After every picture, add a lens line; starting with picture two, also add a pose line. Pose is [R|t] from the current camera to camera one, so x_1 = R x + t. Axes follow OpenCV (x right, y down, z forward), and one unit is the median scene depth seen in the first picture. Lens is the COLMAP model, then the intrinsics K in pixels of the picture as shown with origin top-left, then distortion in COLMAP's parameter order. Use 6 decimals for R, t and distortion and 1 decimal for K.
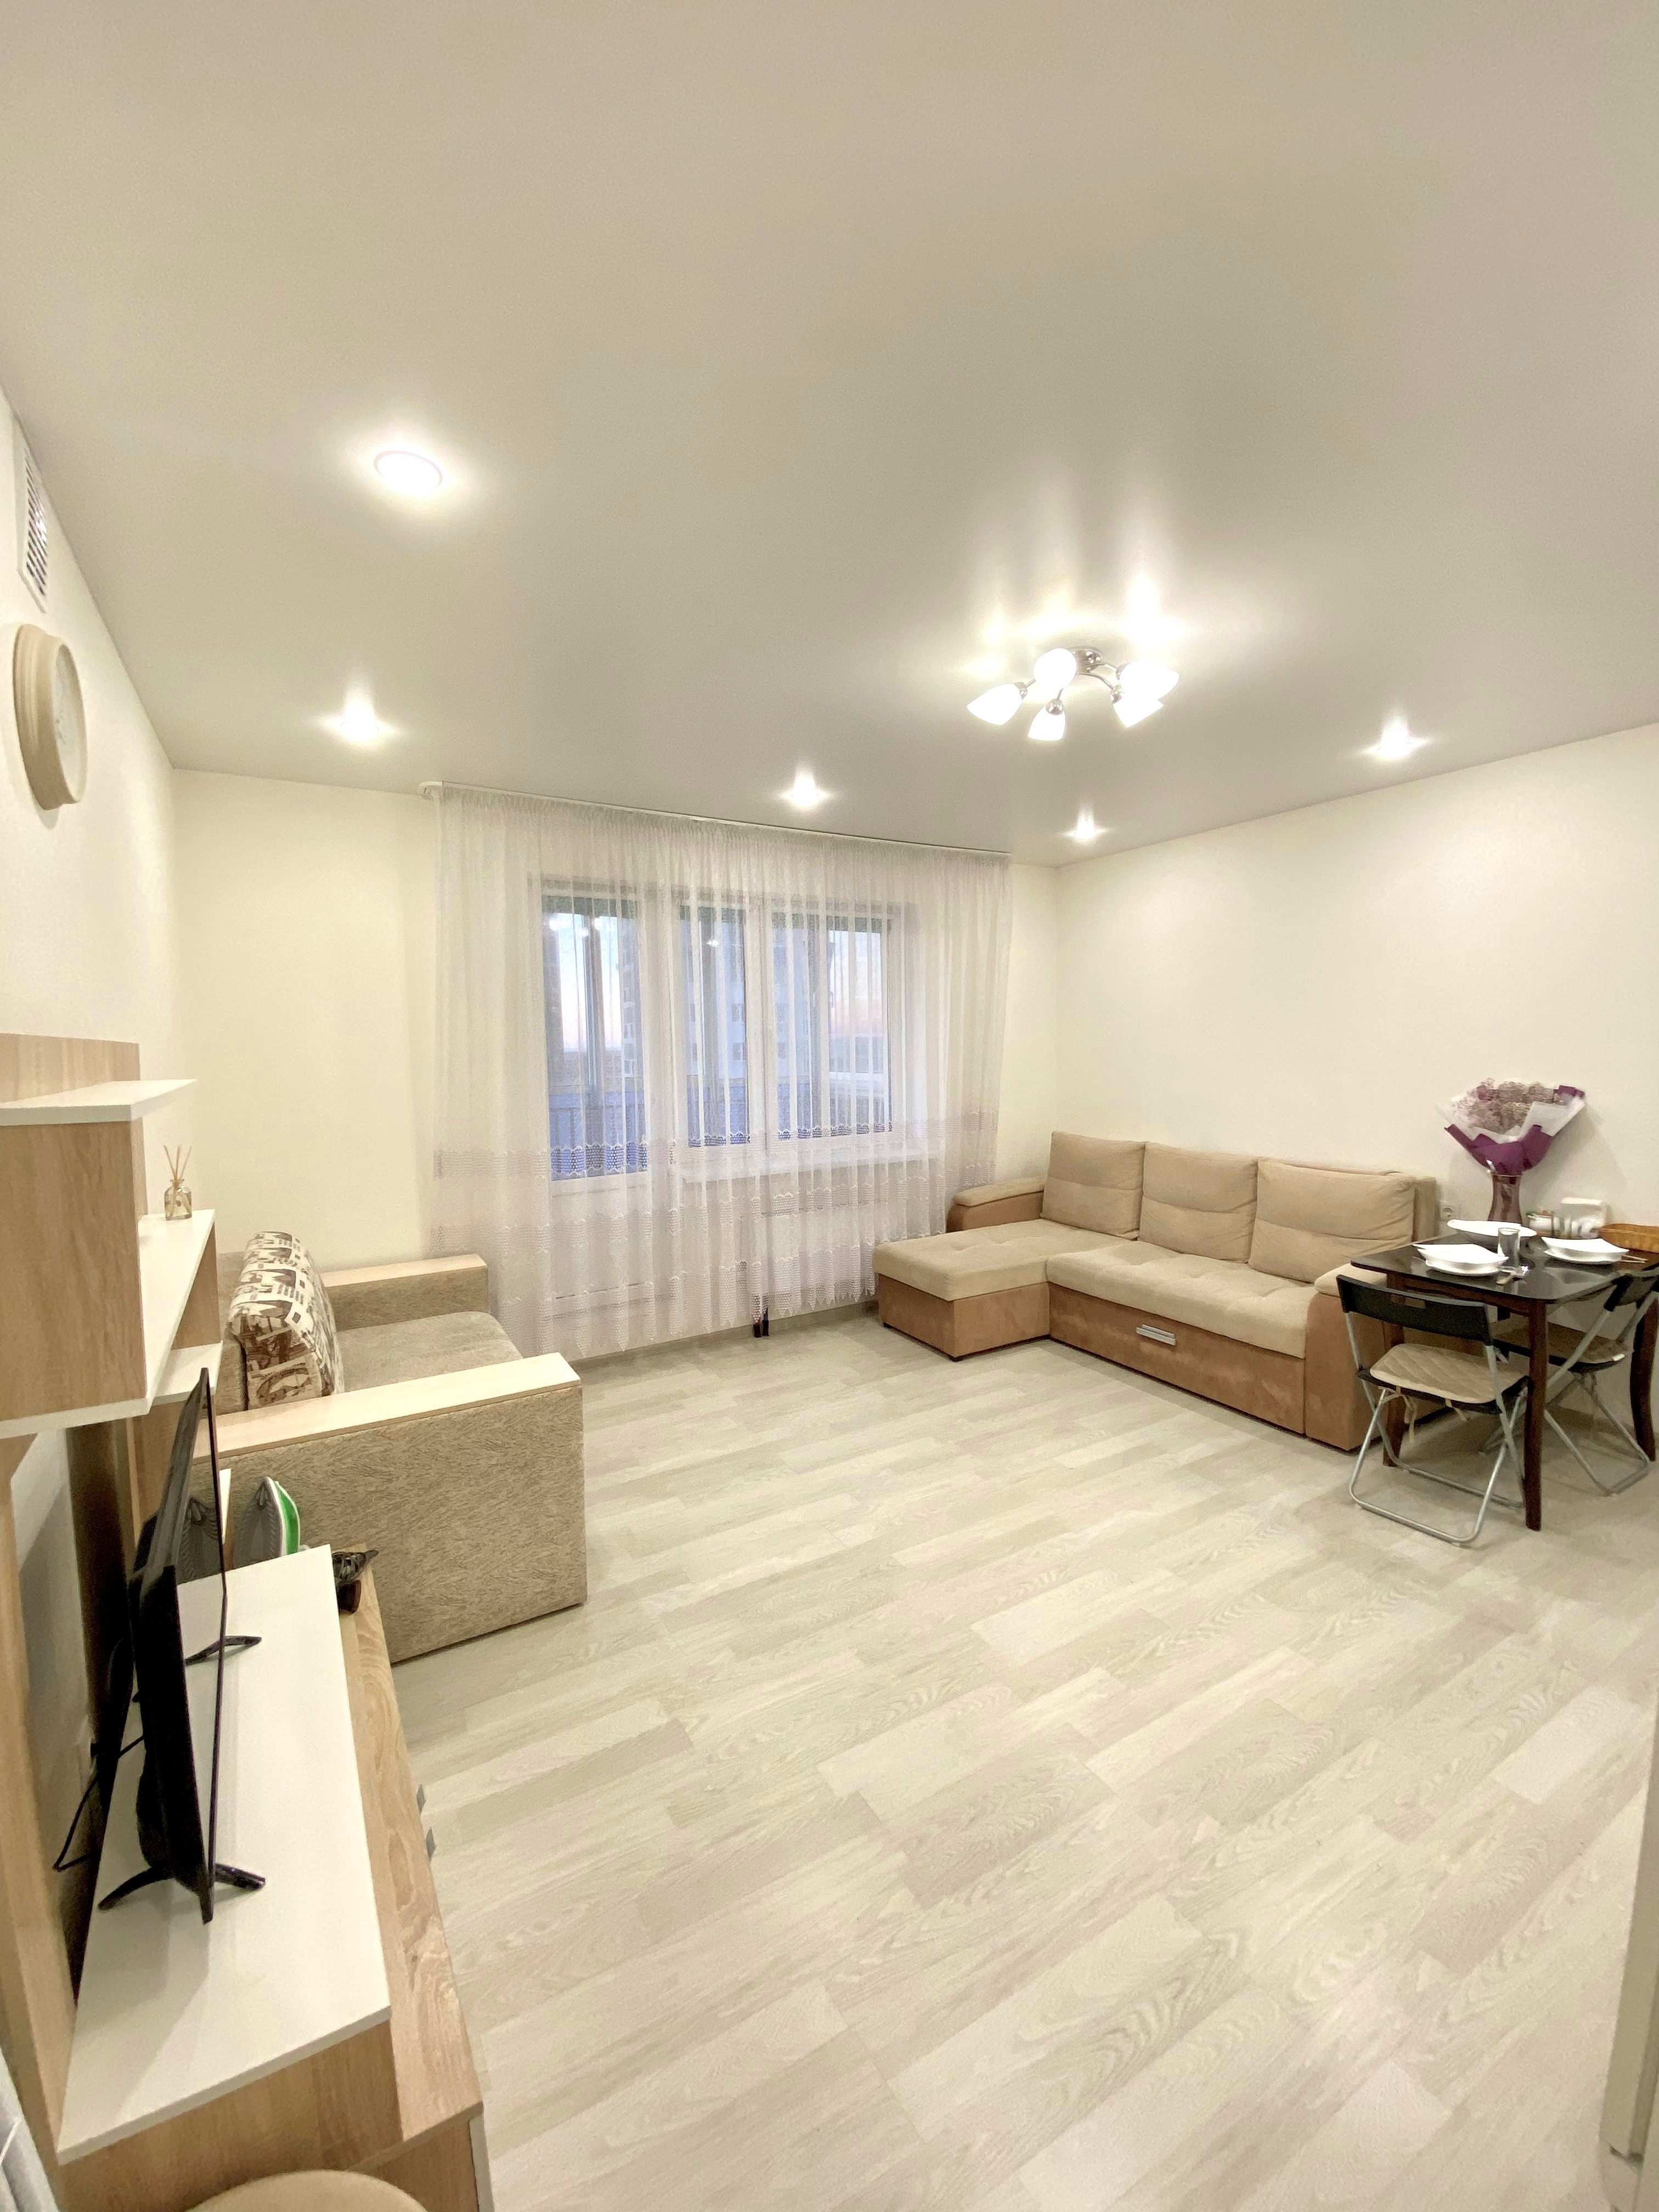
lens RADIAL K [[897.3, 0, 831.9], [0, 897.3, 1099.1], [0, 0, 1]] dist [0.045253, -0.031878]
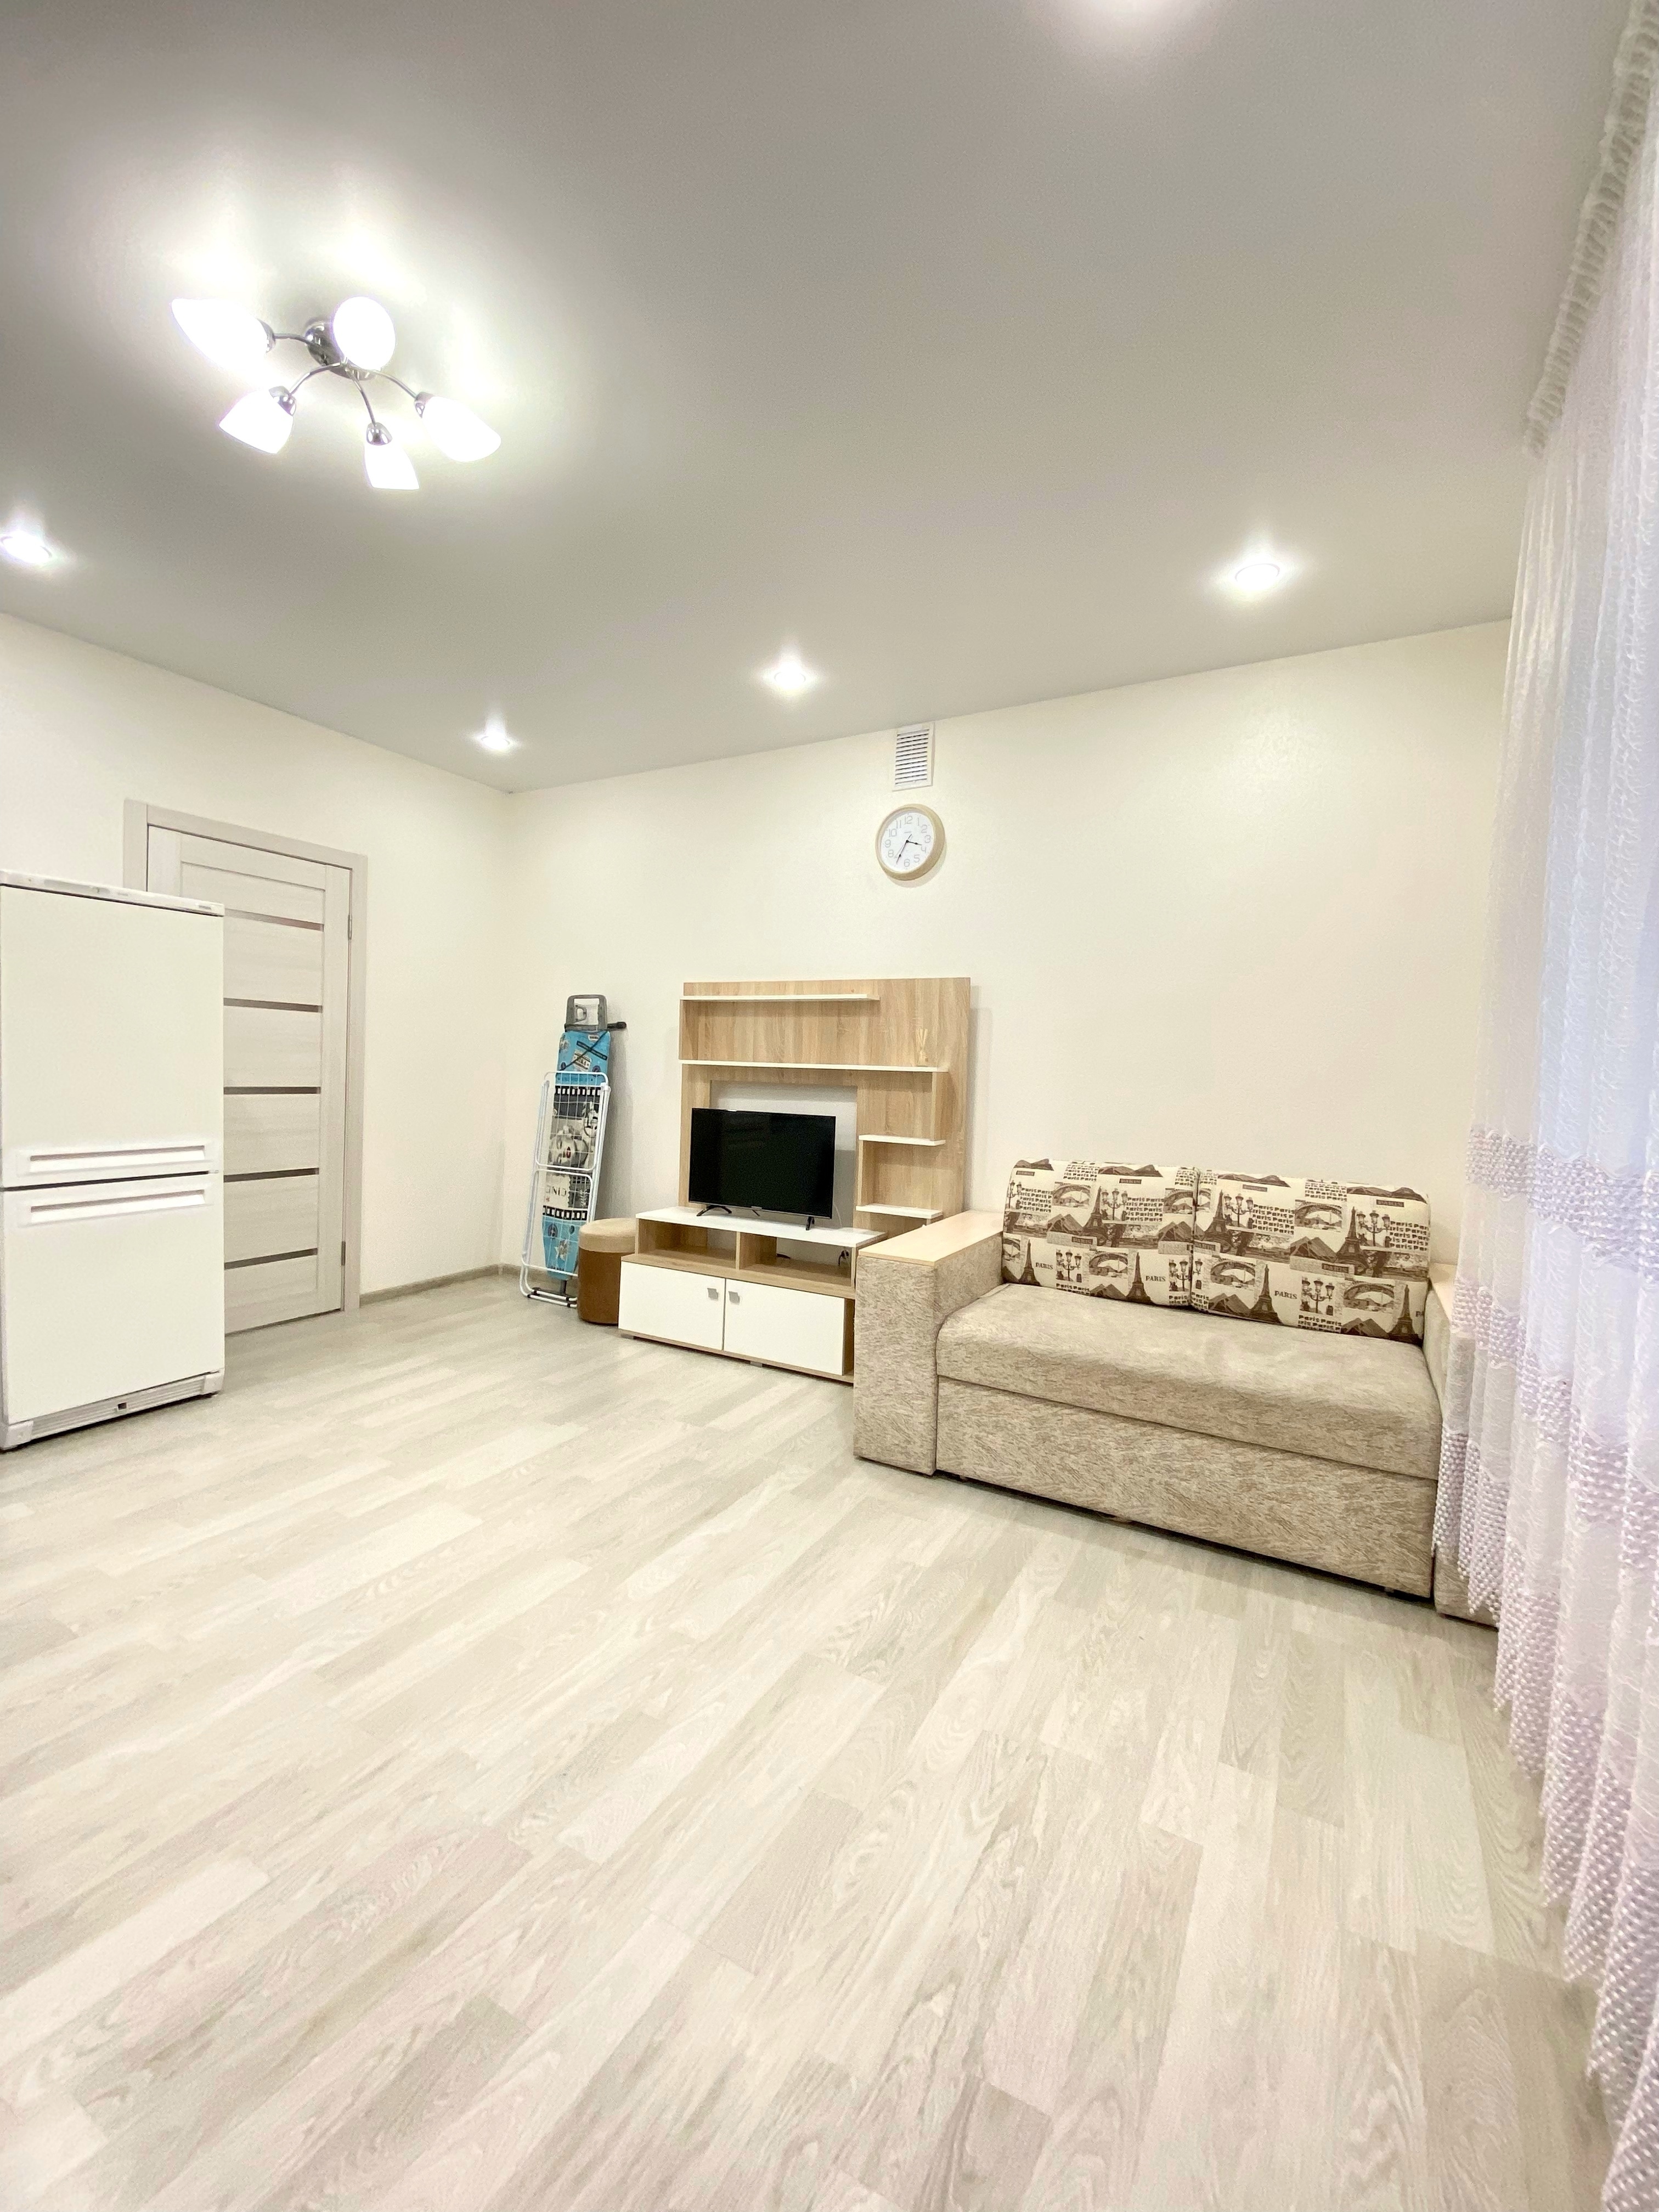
lens RADIAL K [[897.3, 0, 831.9], [0, 897.3, 1099.1], [0, 0, 1]] dist [0.045253, -0.031878]
pose [[-0.866666, 0.013817, -0.498697, 0.244041], [-0.040090, 0.994455, 0.097224, 0.014326], [0.497275, 0.104253, -0.861306, 1.568157]]
